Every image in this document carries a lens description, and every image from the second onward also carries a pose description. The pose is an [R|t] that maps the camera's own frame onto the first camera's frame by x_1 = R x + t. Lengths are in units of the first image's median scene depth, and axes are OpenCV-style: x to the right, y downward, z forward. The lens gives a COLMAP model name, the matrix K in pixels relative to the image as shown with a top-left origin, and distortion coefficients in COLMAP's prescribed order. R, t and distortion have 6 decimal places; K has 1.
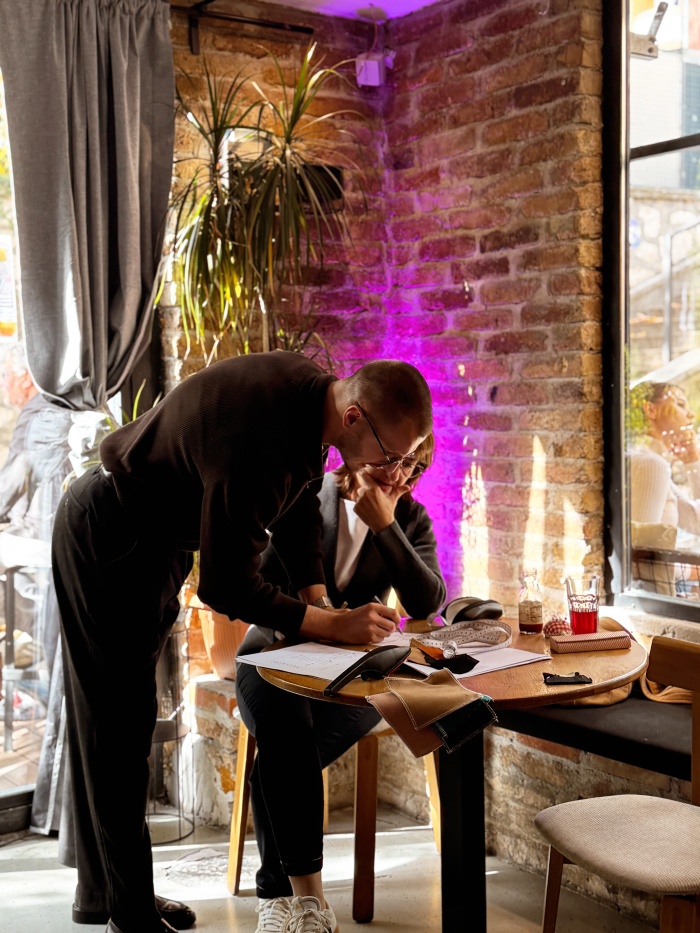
lens RADIAL K [[1280.7, 0, 349.7], [0, 1280.7, 466.3], [0, 0, 1]] dist [0.120301, 0.000000]
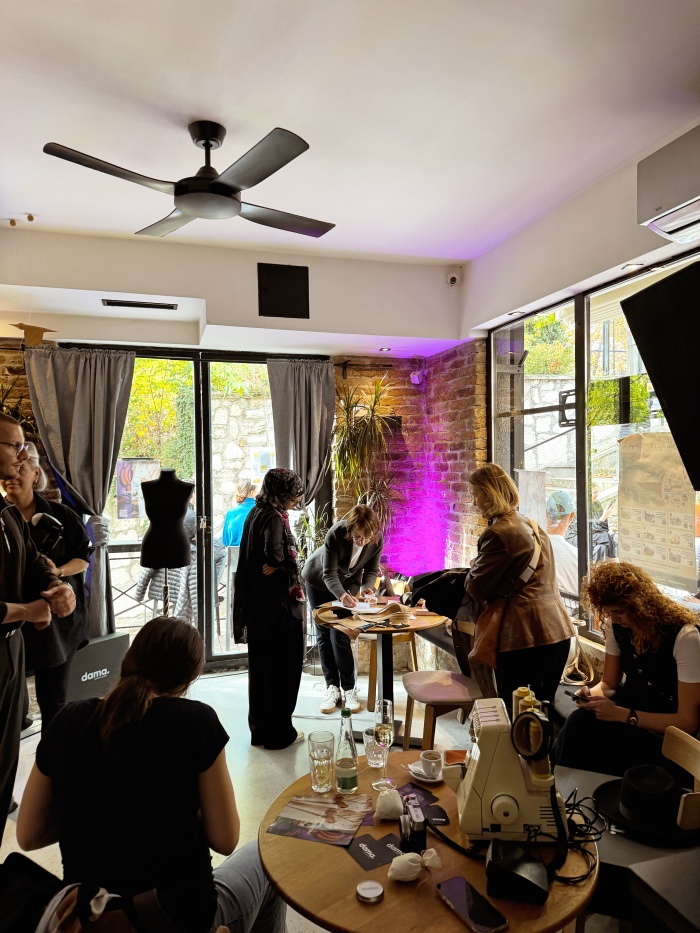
lens RADIAL K [[655.0, 0, 349.1], [0, 655.0, 464.7], [0, 0, 1]] dist [-0.000921, -0.011451]
pose [[0.937019, 0.015053, -0.348954, 0.372387], [-0.028392, 0.999047, -0.033141, -0.091674], [0.348123, 0.040962, 0.936554, -0.280316]]
